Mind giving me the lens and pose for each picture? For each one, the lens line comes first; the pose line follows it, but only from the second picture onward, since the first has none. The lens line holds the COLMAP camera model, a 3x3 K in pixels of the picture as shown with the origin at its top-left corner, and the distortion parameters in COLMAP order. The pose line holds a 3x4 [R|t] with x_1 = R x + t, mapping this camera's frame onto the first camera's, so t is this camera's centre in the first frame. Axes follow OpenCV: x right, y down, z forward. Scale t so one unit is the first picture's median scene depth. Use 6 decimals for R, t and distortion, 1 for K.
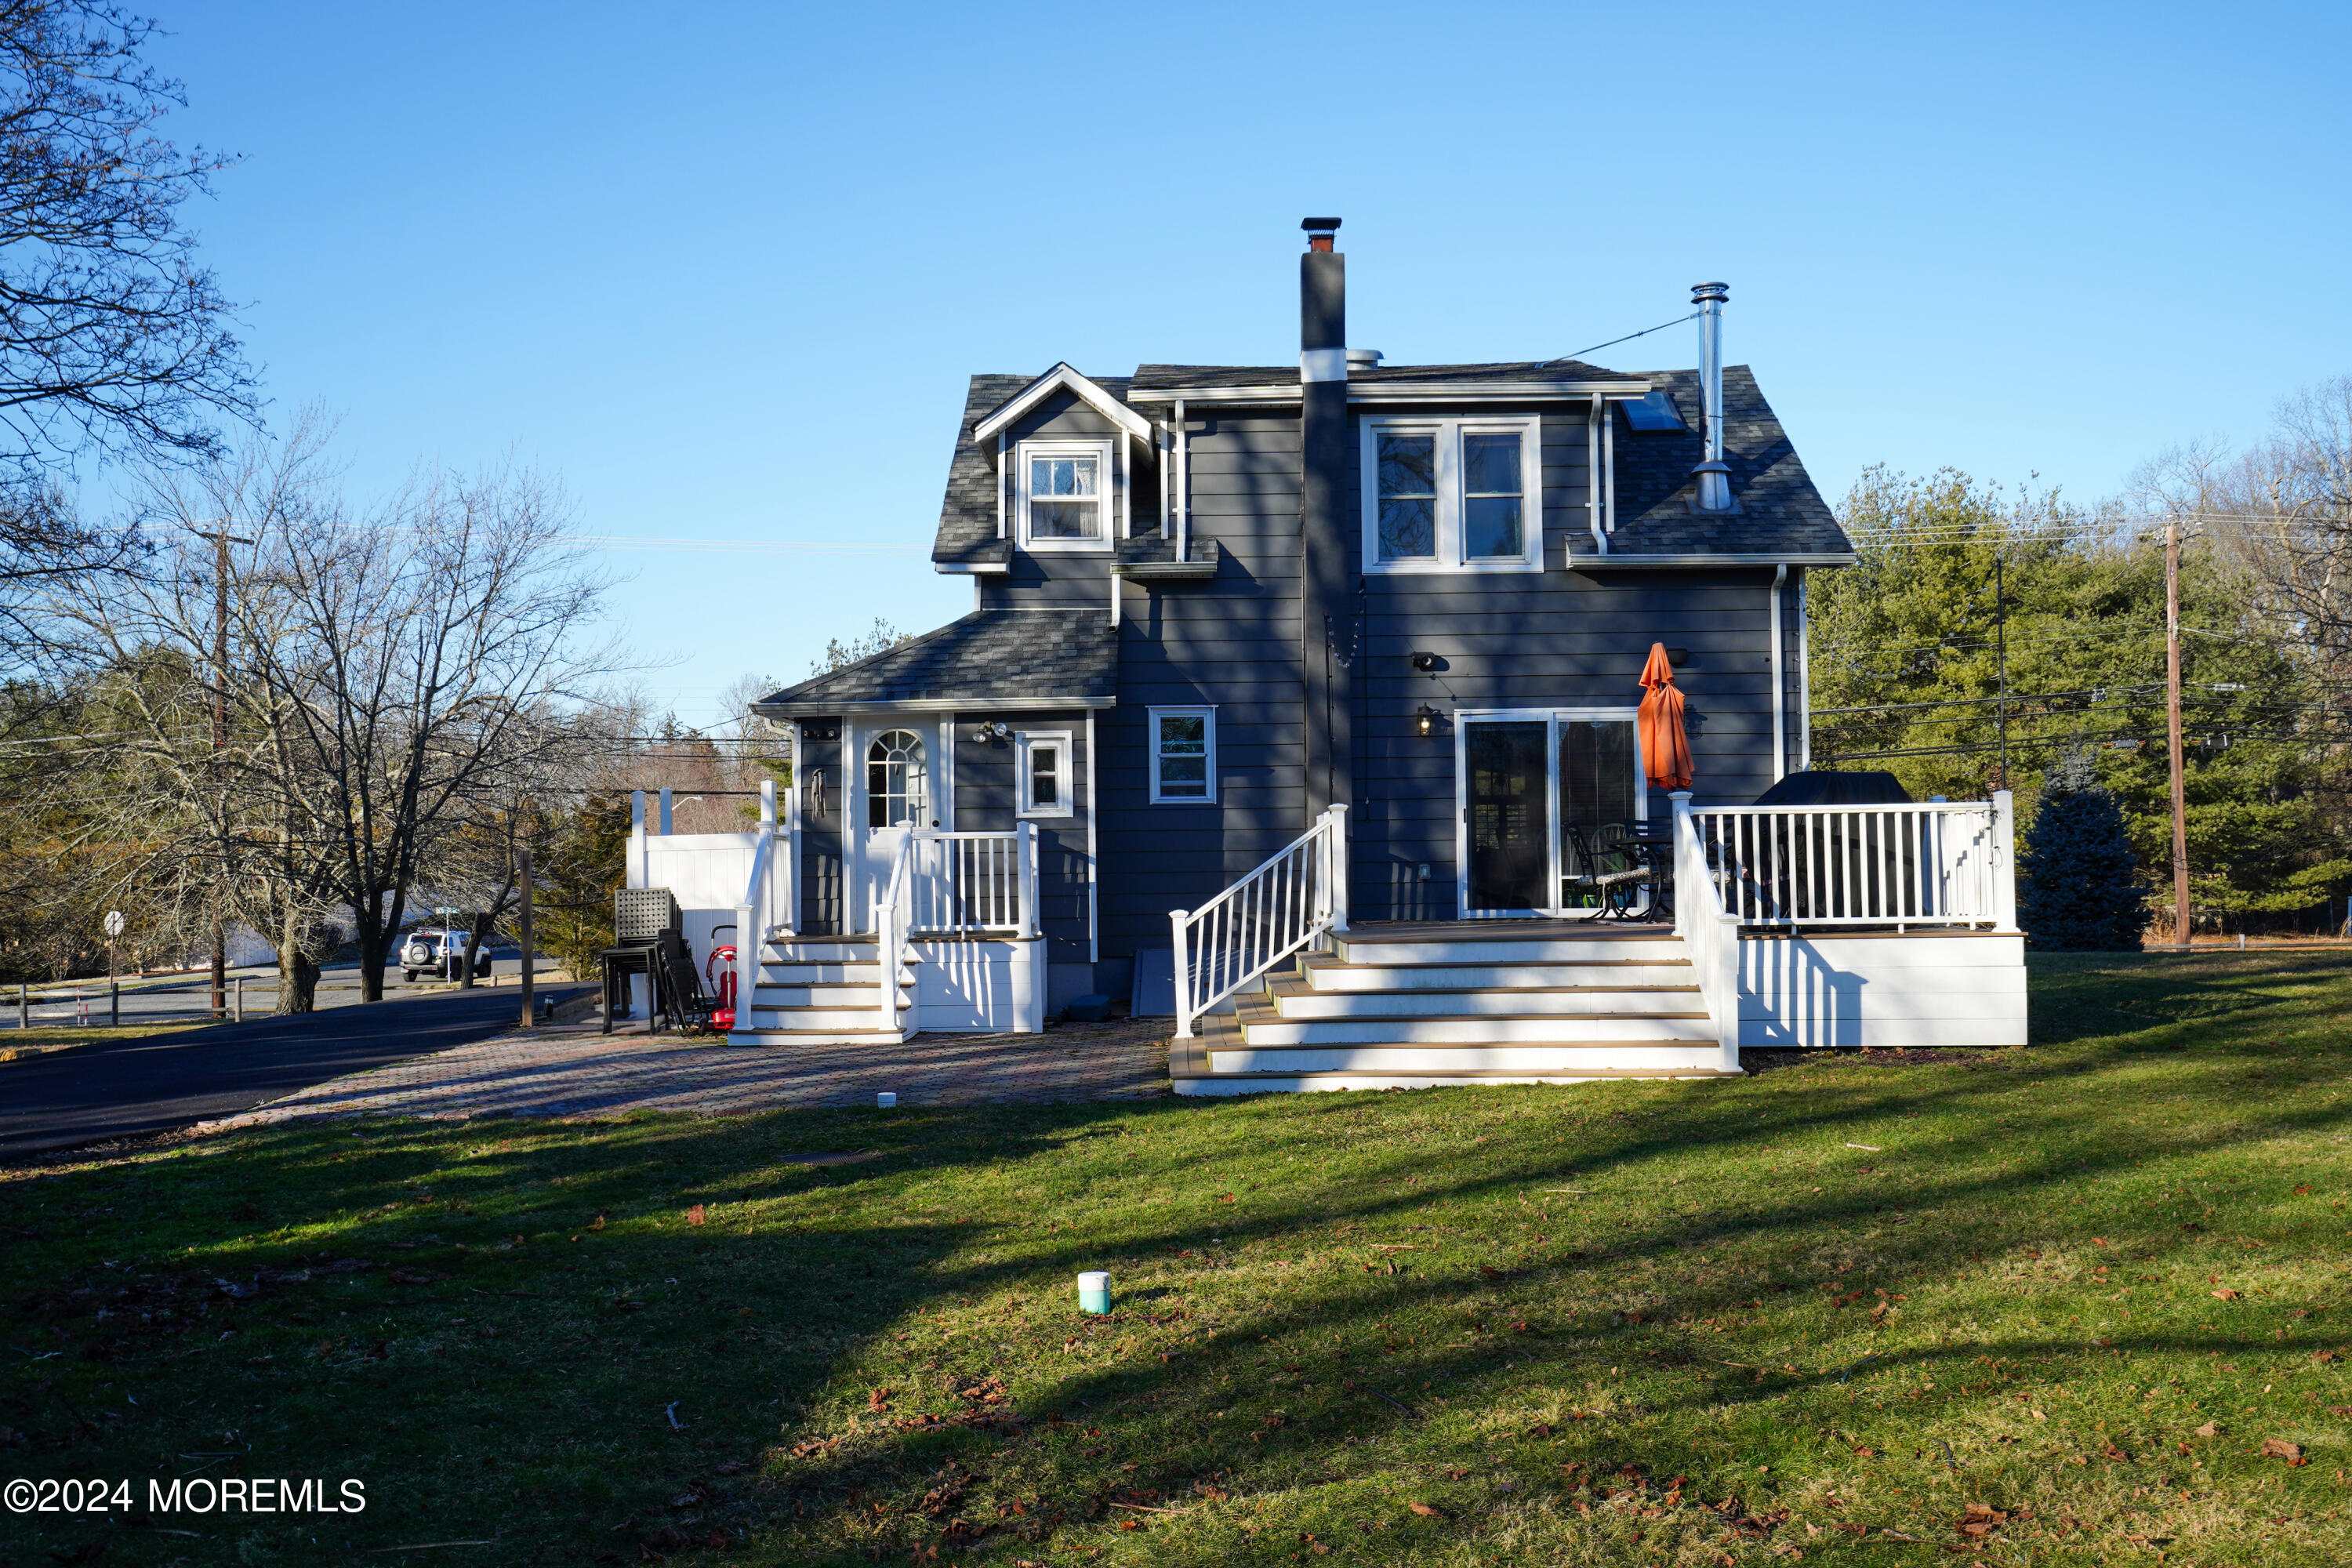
lens RADIAL K [[2292.6, 0, 1177.7], [0, 2292.6, 889.6], [0, 0, 1]] dist [-0.005950, 0.001447]
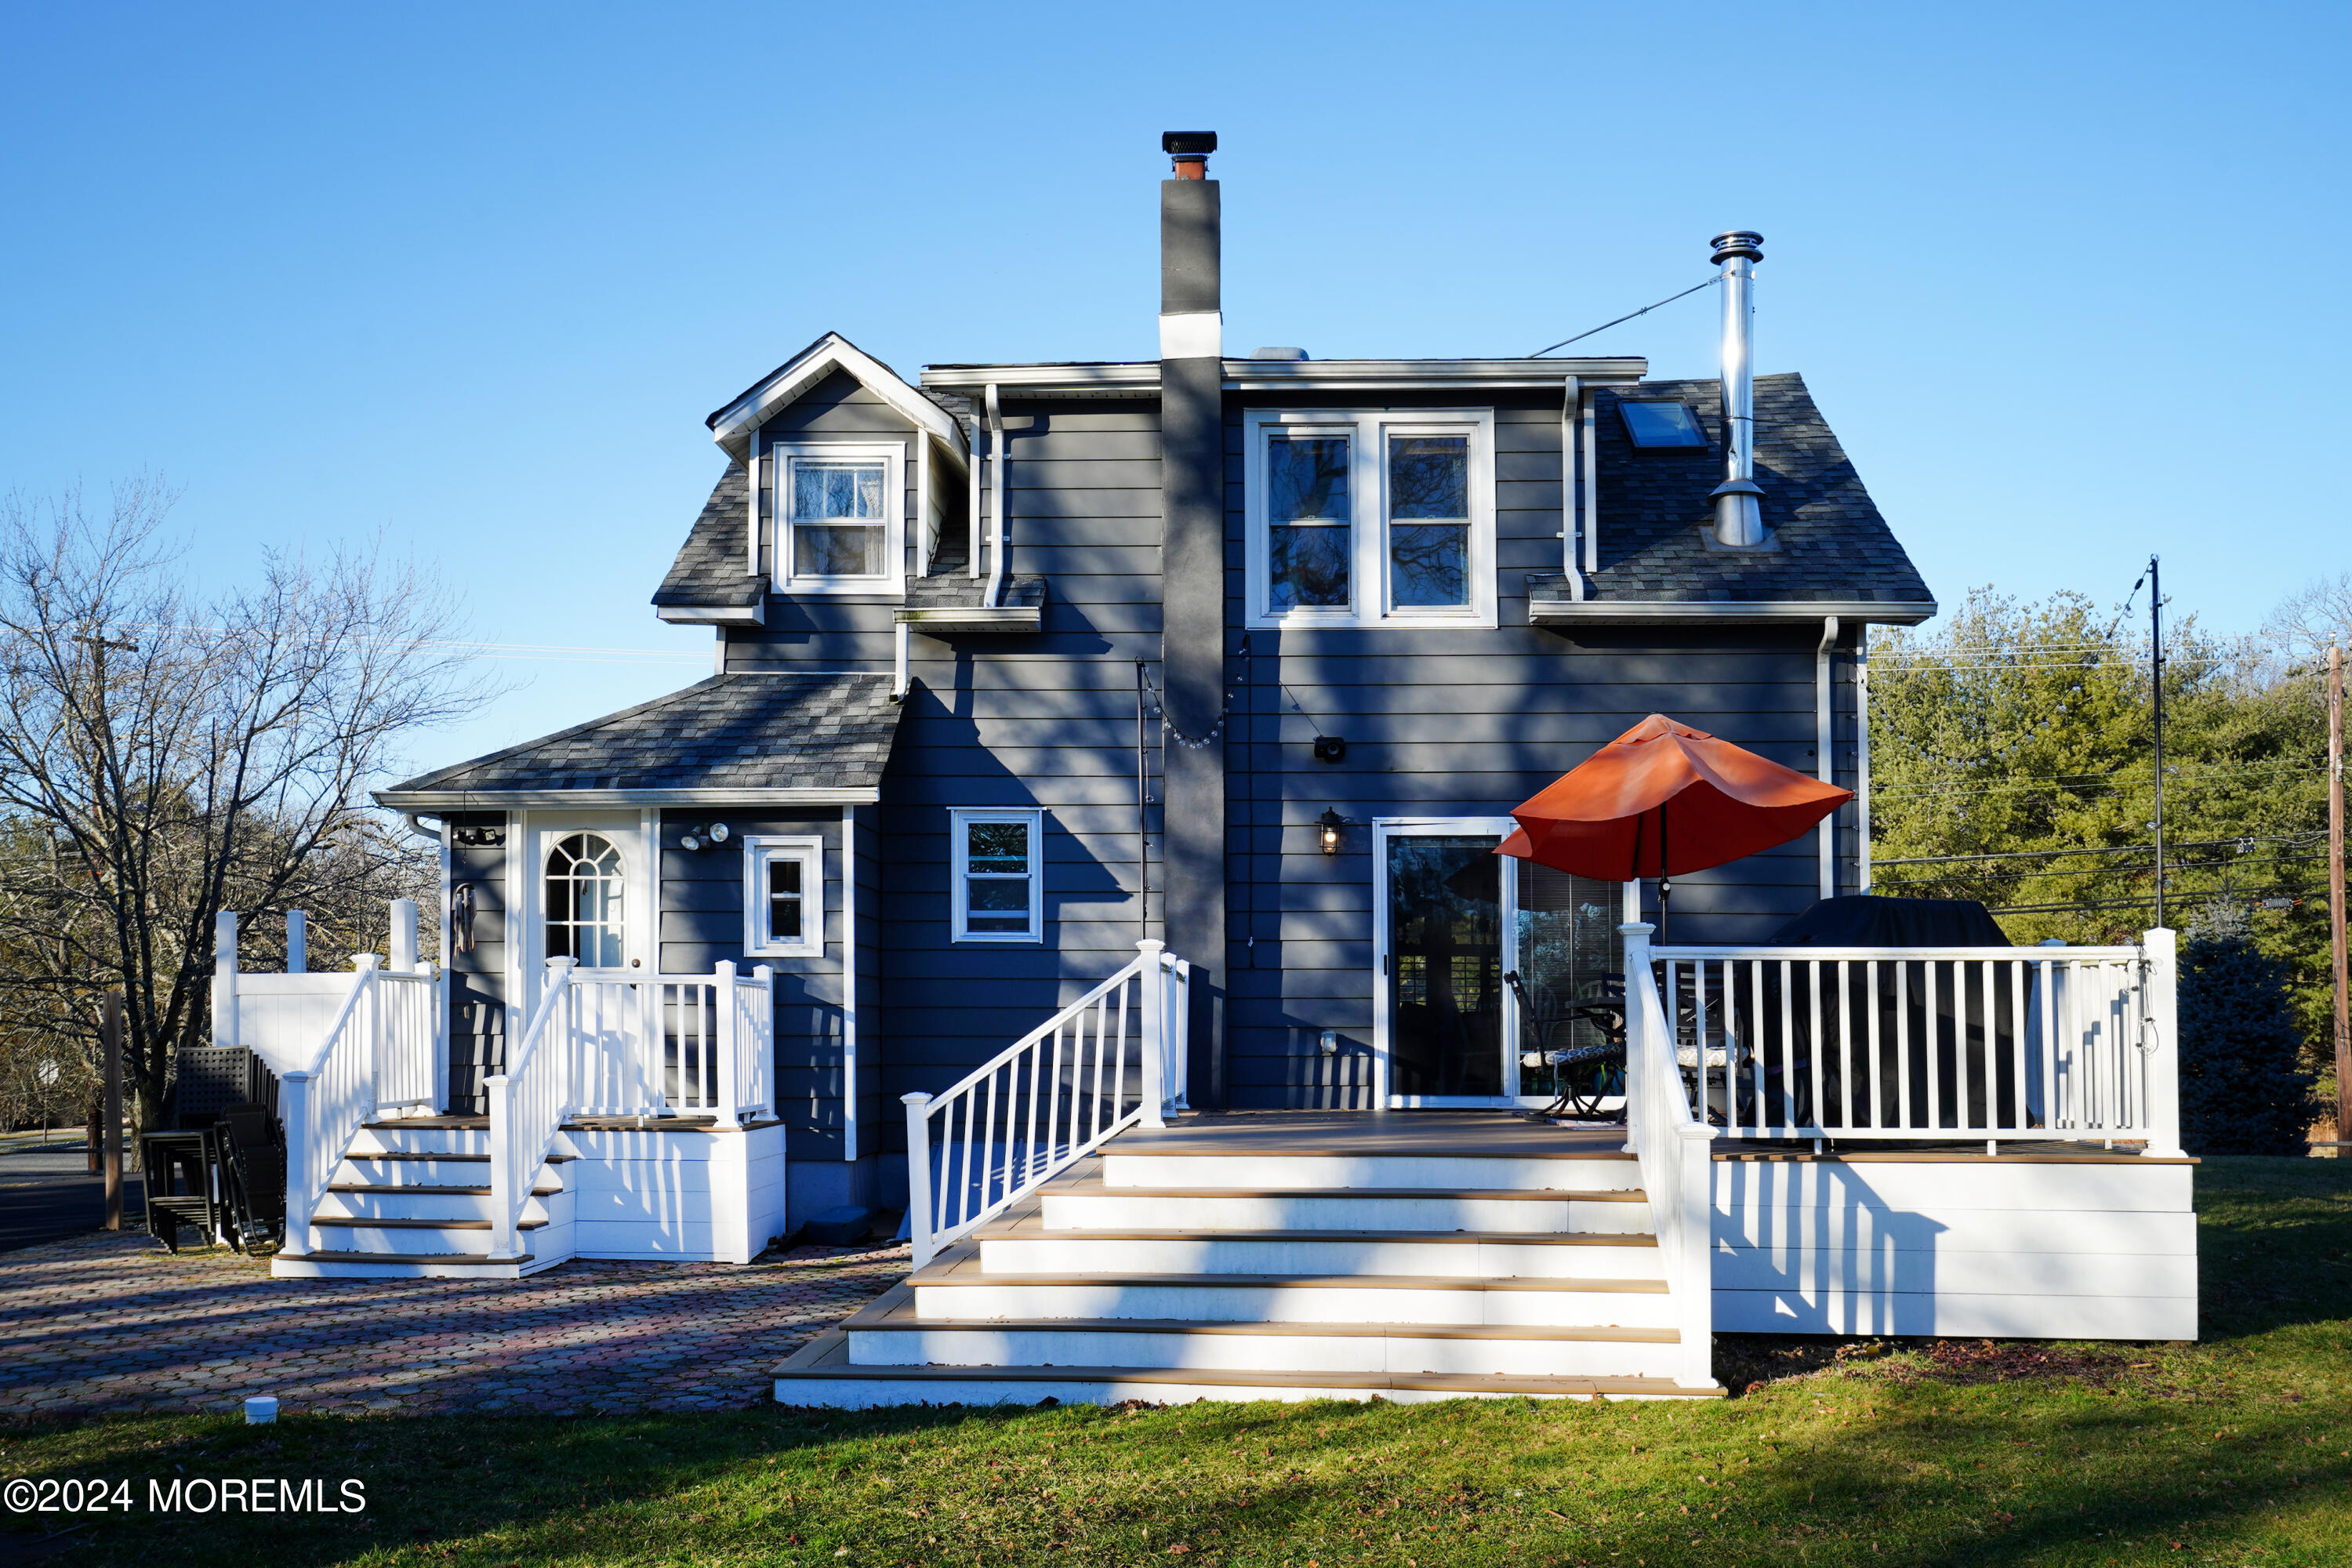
lens RADIAL K [[2452.0, 0, 1115.5], [0, 2452.0, 977.3], [0, 0, 1]] dist [0.006321, -0.015198]
pose [[0.998873, 0.015952, -0.044709, 0.076078], [-0.017310, 0.999395, -0.030154, -0.003587], [0.044201, 0.030894, 0.998545, 0.229321]]
